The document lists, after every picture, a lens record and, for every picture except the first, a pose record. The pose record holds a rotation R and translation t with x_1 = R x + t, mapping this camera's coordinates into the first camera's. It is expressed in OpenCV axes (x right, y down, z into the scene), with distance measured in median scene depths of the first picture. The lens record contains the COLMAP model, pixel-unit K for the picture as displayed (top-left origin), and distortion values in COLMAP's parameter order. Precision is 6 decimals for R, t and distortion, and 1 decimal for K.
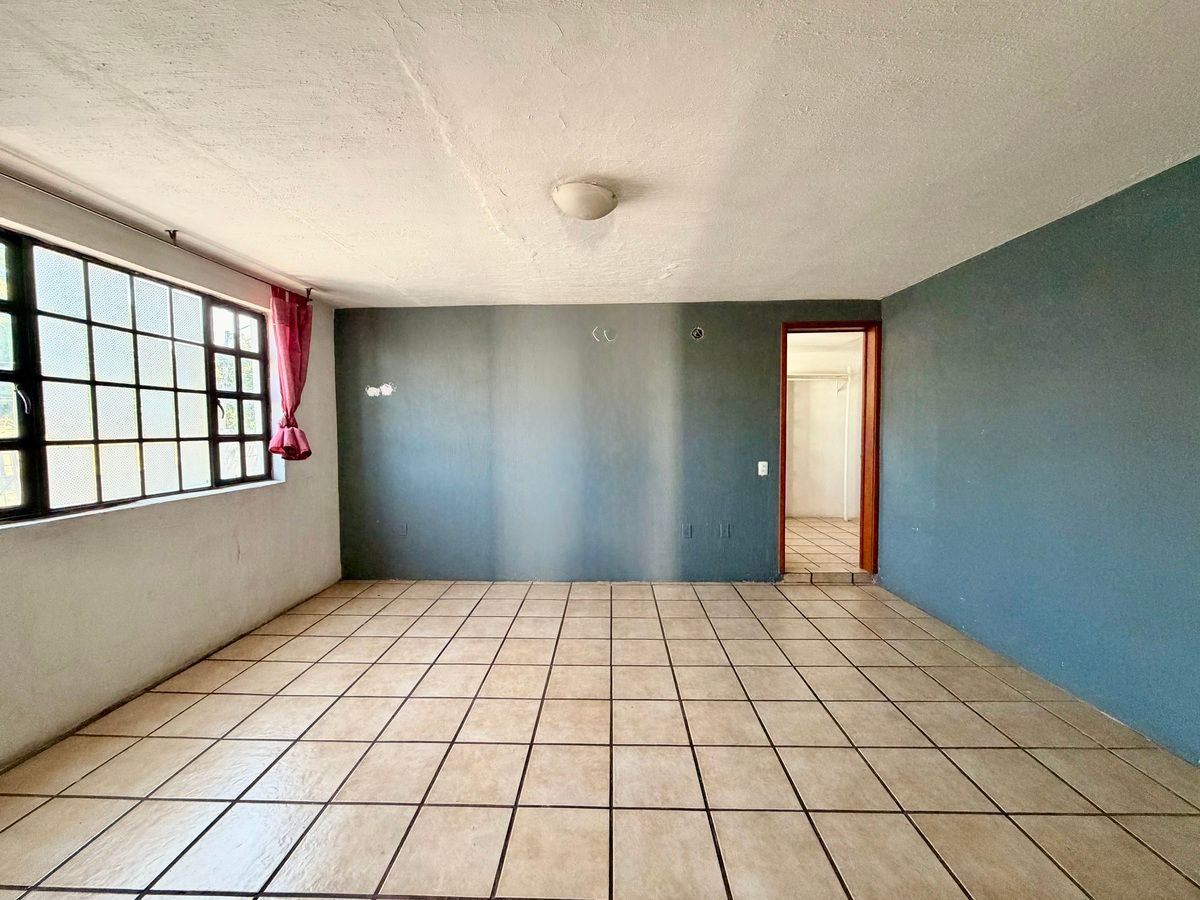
lens RADIAL K [[479.0, 0, 586.9], [0, 479.0, 442.2], [0, 0, 1]] dist [0.000914, 0.000161]
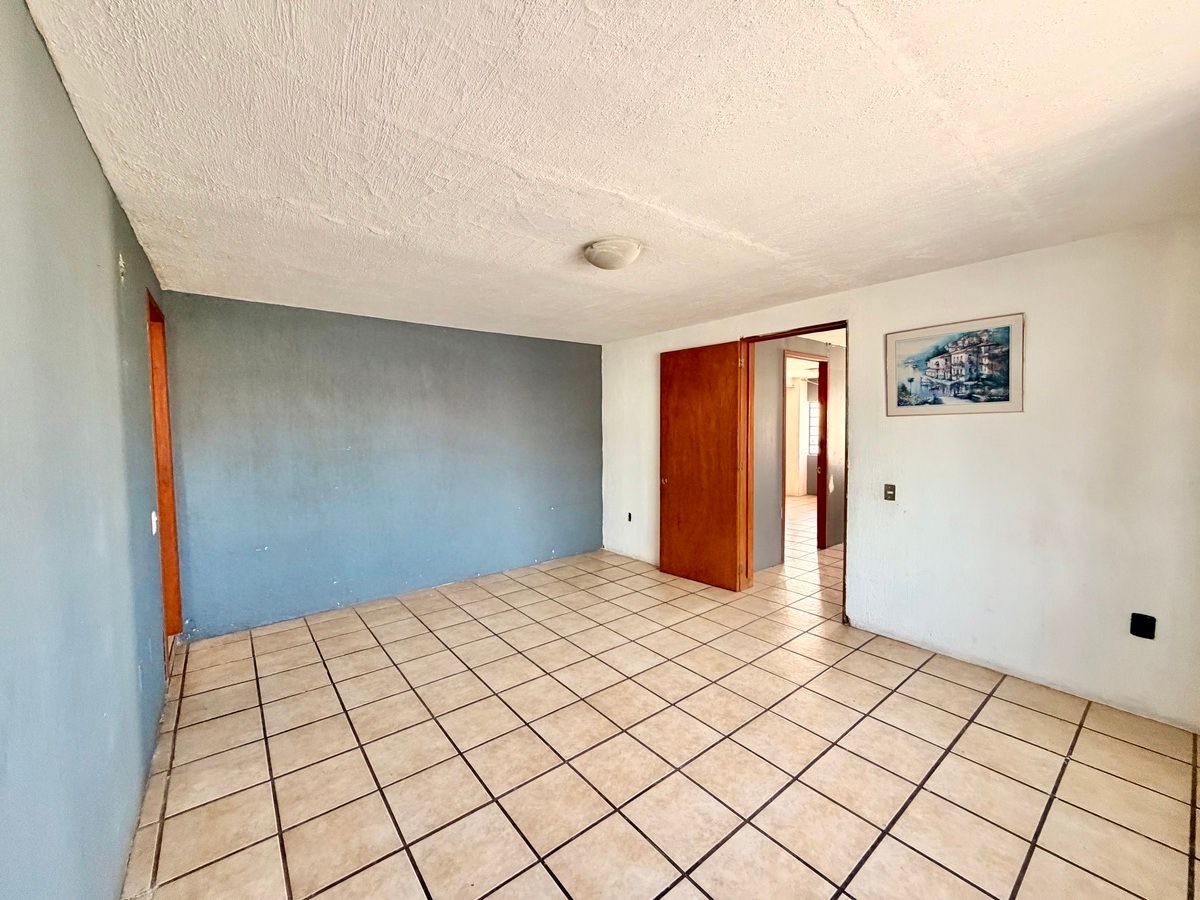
lens RADIAL K [[479.0, 0, 599.9], [0, 479.0, 447.4], [0, 0, 1]] dist [0.000914, 0.000161]
pose [[-0.658841, -0.020292, 0.752009, -0.850040], [0.037915, 0.997470, 0.060132, -0.106749], [-0.751326, 0.068130, -0.656404, 1.787220]]
